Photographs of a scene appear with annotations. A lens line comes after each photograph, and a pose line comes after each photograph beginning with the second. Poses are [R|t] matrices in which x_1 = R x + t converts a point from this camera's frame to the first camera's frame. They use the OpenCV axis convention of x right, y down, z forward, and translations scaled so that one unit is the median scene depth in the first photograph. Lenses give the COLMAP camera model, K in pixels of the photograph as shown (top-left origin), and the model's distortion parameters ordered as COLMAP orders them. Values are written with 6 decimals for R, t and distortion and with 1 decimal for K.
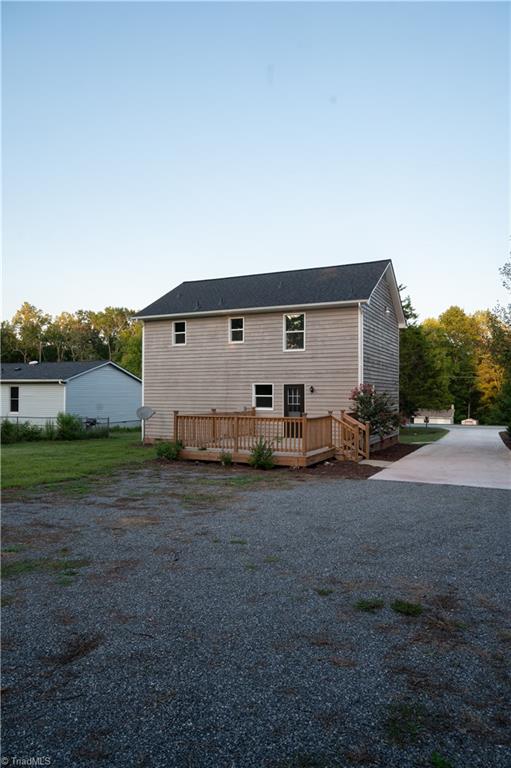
lens RADIAL K [[544.8, 0, 255.5], [0, 544.8, 384.0], [0, 0, 1]] dist [-0.000387, -0.000215]
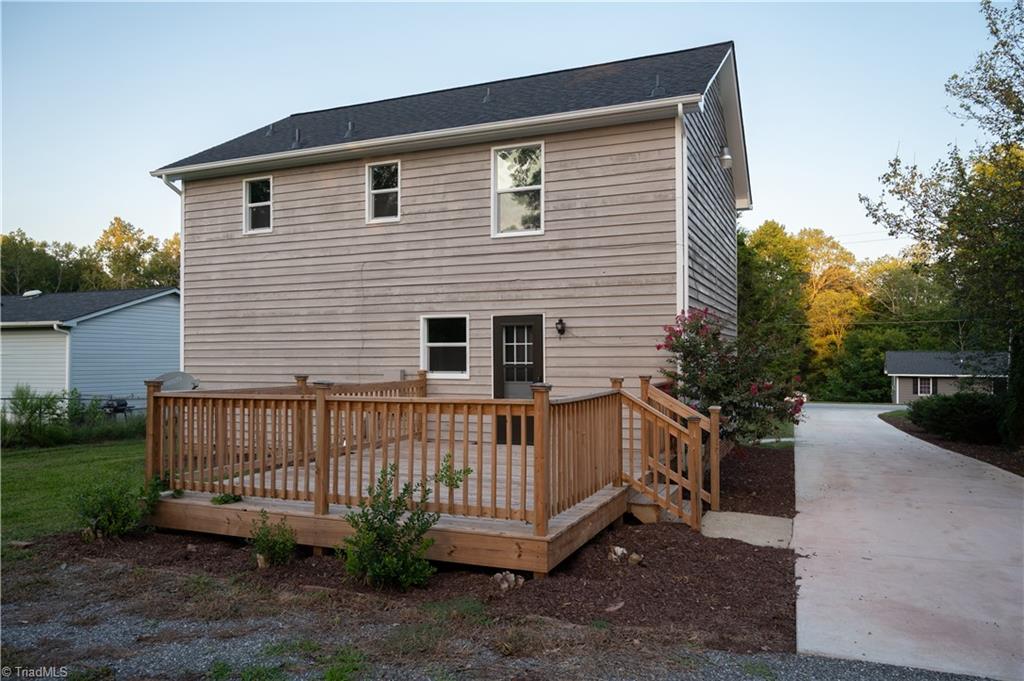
lens RADIAL K [[726.4, 0, 512.0], [0, 726.4, 340.5], [0, 0, 1]] dist [-0.000387, -0.000215]
pose [[0.999008, -0.005036, 0.044247, 0.041539], [0.005392, 0.999954, -0.007931, 0.023766], [-0.044205, 0.008161, 0.998989, 0.445566]]
